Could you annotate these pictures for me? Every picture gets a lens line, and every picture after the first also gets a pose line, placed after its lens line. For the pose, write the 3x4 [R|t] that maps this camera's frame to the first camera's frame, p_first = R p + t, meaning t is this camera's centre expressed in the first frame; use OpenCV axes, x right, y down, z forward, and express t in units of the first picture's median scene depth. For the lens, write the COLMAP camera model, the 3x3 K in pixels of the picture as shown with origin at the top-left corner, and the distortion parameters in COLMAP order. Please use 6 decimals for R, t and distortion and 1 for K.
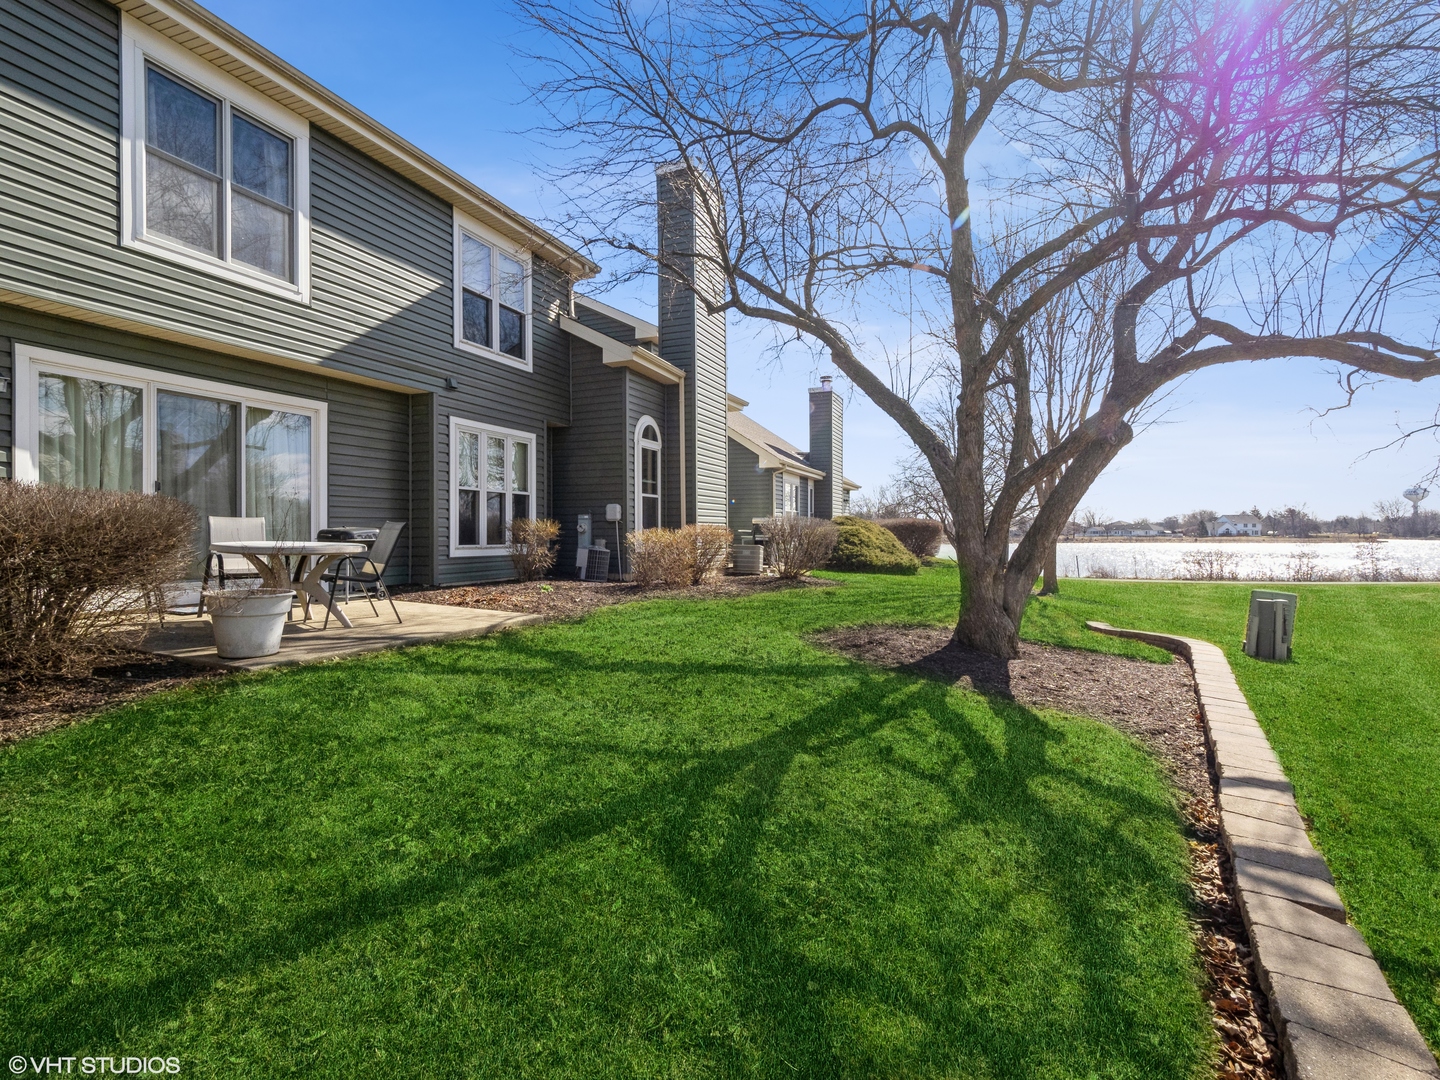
lens RADIAL K [[673.5, 0, 720.0], [0, 673.5, 540.0], [0, 0, 1]] dist [-0.000541, -0.000141]
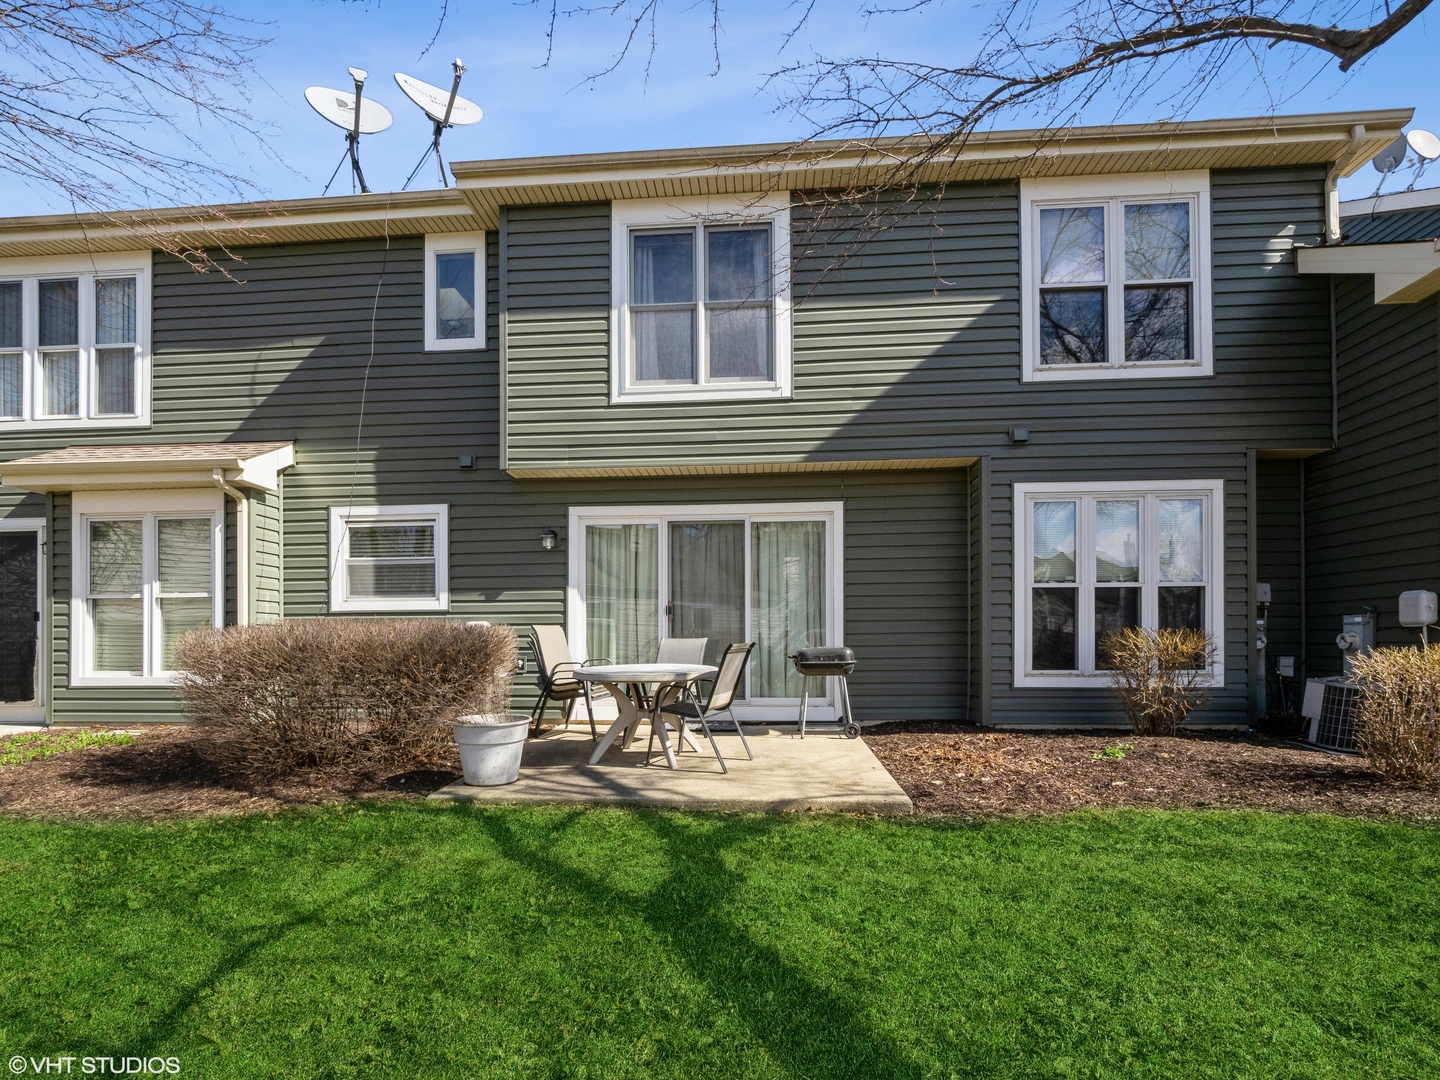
lens RADIAL K [[693.6, 0, 720.8], [0, 693.6, 635.5], [0, 0, 1]] dist [-0.003603, -0.000798]
pose [[0.328022, -0.003745, -0.944663, 0.173130], [-0.001618, 0.999988, -0.004526, -0.023691], [0.944669, 0.003013, 0.328012, 0.479411]]
